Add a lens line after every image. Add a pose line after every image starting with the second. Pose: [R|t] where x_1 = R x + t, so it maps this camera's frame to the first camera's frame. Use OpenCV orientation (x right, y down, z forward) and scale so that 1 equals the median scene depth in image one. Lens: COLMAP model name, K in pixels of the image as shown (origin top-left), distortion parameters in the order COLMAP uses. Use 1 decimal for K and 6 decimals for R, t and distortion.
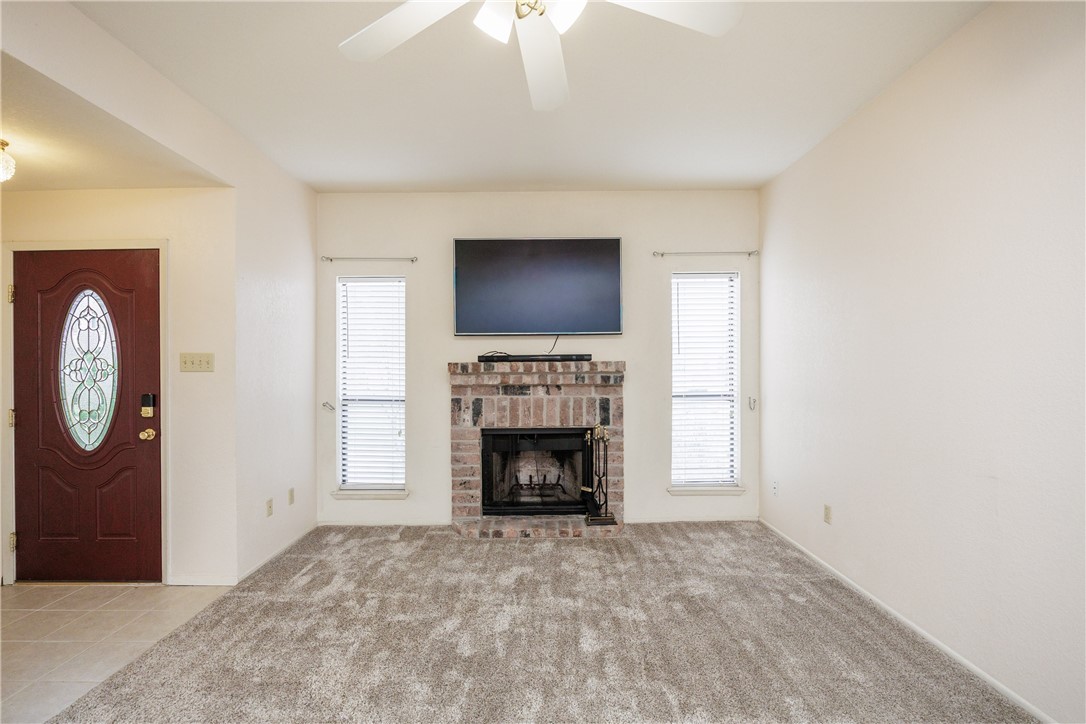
lens RADIAL K [[495.0, 0, 542.7], [0, 495.0, 365.3], [0, 0, 1]] dist [-0.022416, 0.002003]
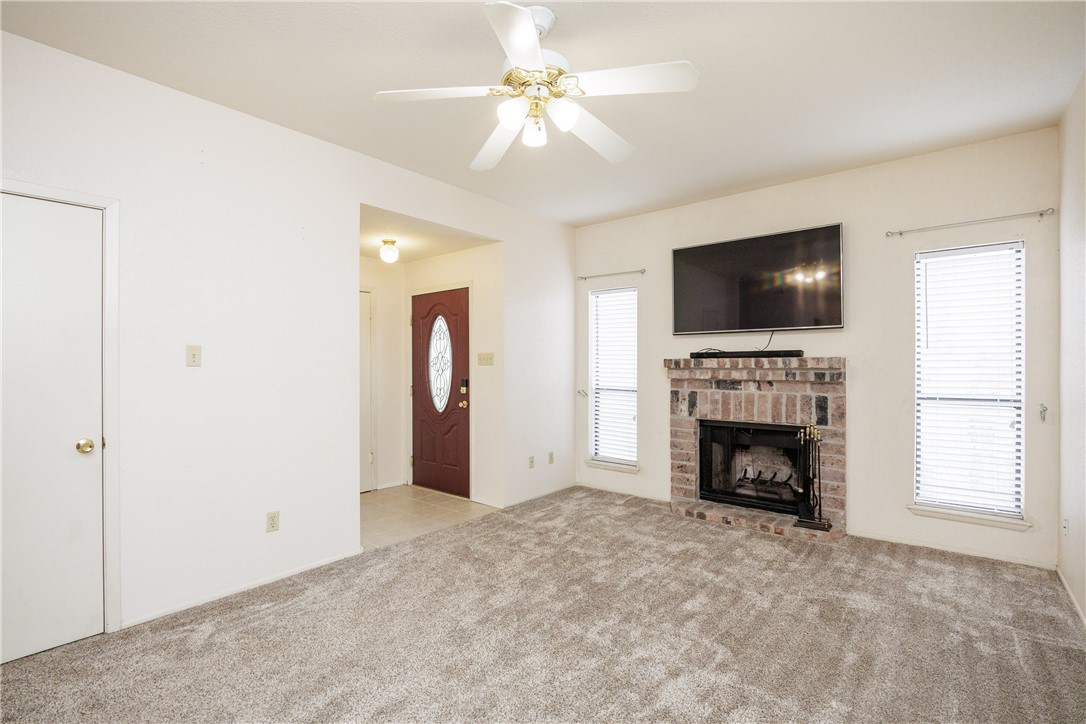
lens RADIAL K [[495.0, 0, 545.5], [0, 495.0, 361.9], [0, 0, 1]] dist [-0.022416, 0.002003]
pose [[0.770437, 0.002165, -0.637513, 0.328507], [-0.001637, 0.999998, 0.001418, 0.000508], [0.637514, -0.000049, 0.770438, -0.057878]]
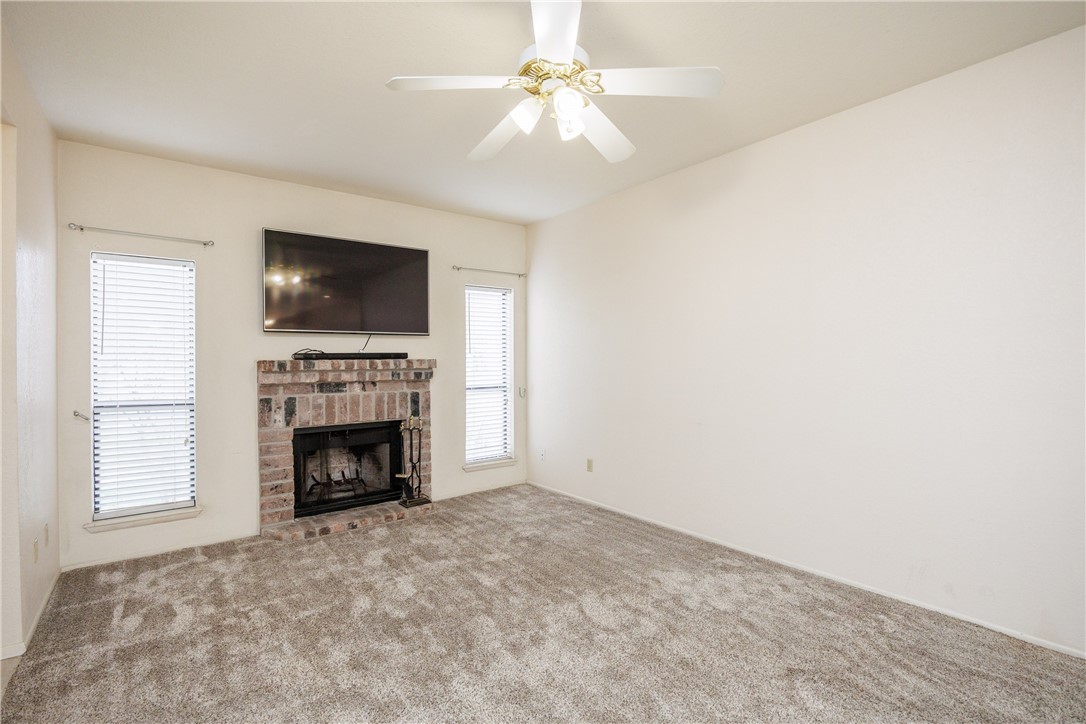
lens RADIAL K [[495.0, 0, 540.4], [0, 495.0, 364.1], [0, 0, 1]] dist [-0.022416, 0.002003]
pose [[0.796620, -0.003457, 0.604470, -0.335320], [0.001774, 0.999993, 0.003381, -0.000286], [-0.604477, -0.001621, 0.796621, -0.059023]]
